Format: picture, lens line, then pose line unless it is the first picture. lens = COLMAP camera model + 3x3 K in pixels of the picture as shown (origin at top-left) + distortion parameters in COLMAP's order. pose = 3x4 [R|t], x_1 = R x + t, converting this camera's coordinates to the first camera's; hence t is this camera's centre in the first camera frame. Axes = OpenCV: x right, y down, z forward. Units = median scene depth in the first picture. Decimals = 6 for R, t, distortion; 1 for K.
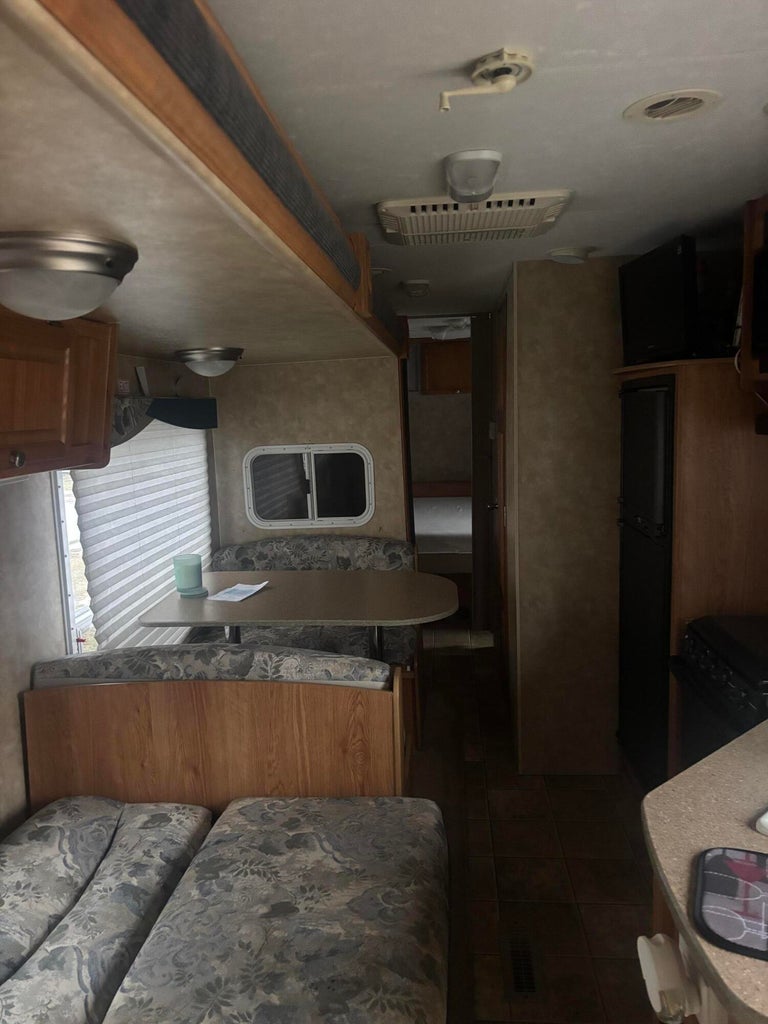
lens RADIAL K [[772.1, 0, 379.0], [0, 772.1, 512.3], [0, 0, 1]] dist [0.049033, -0.050779]
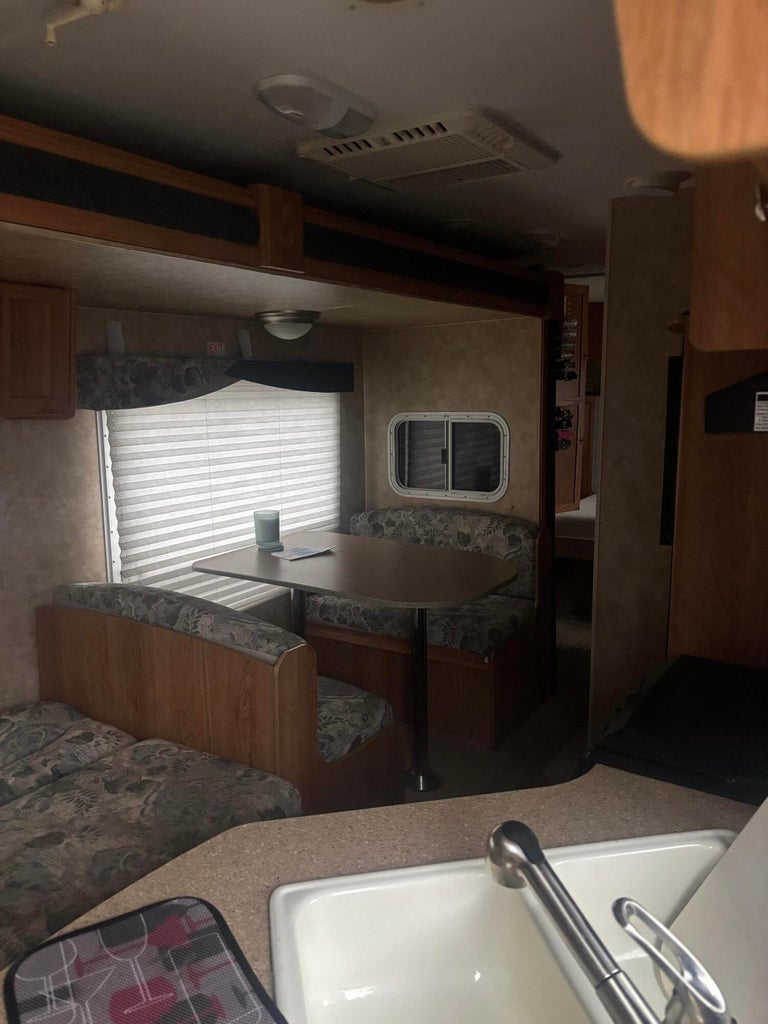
lens RADIAL K [[772.1, 0, 382.7], [0, 772.1, 516.2], [0, 0, 1]] dist [0.049033, -0.050779]
pose [[0.879066, 0.106041, -0.464757, 0.507229], [-0.085118, 0.994193, 0.065843, -0.027145], [0.469040, -0.018321, 0.882987, 0.192810]]
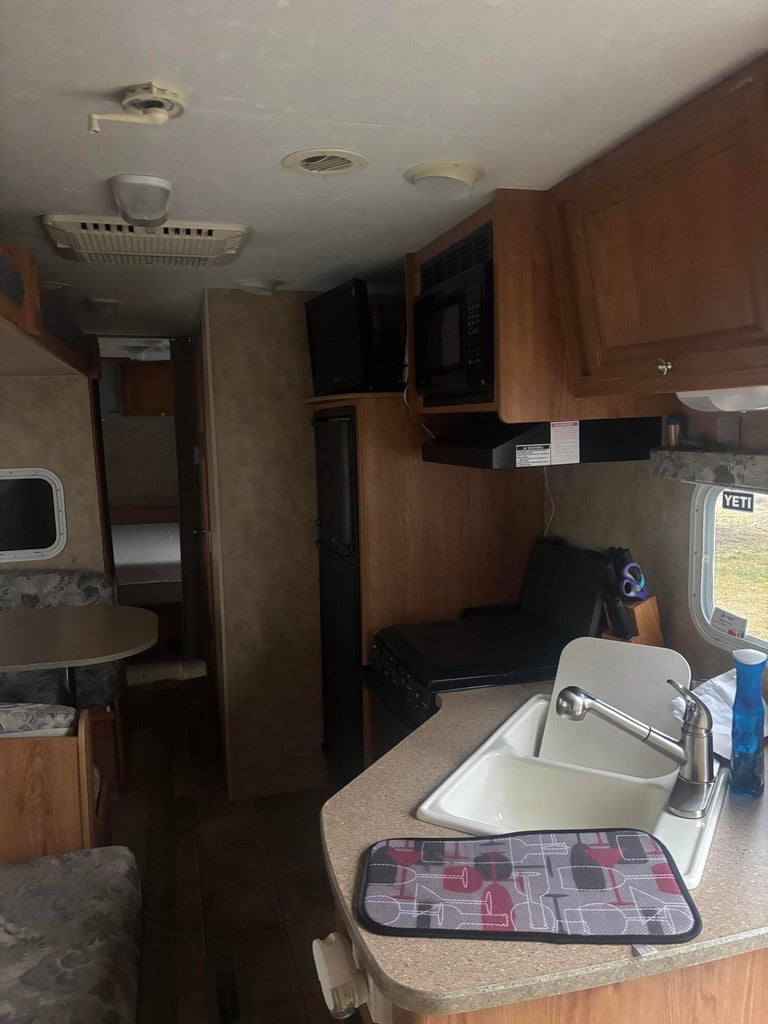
lens RADIAL K [[772.1, 0, 397.6], [0, 772.1, 514.5], [0, 0, 1]] dist [0.049033, -0.050779]
pose [[0.929041, -0.026855, 0.369002, 0.033437], [0.036729, 0.999130, -0.019761, -0.002348], [-0.368150, 0.031912, 0.929218, -0.017994]]
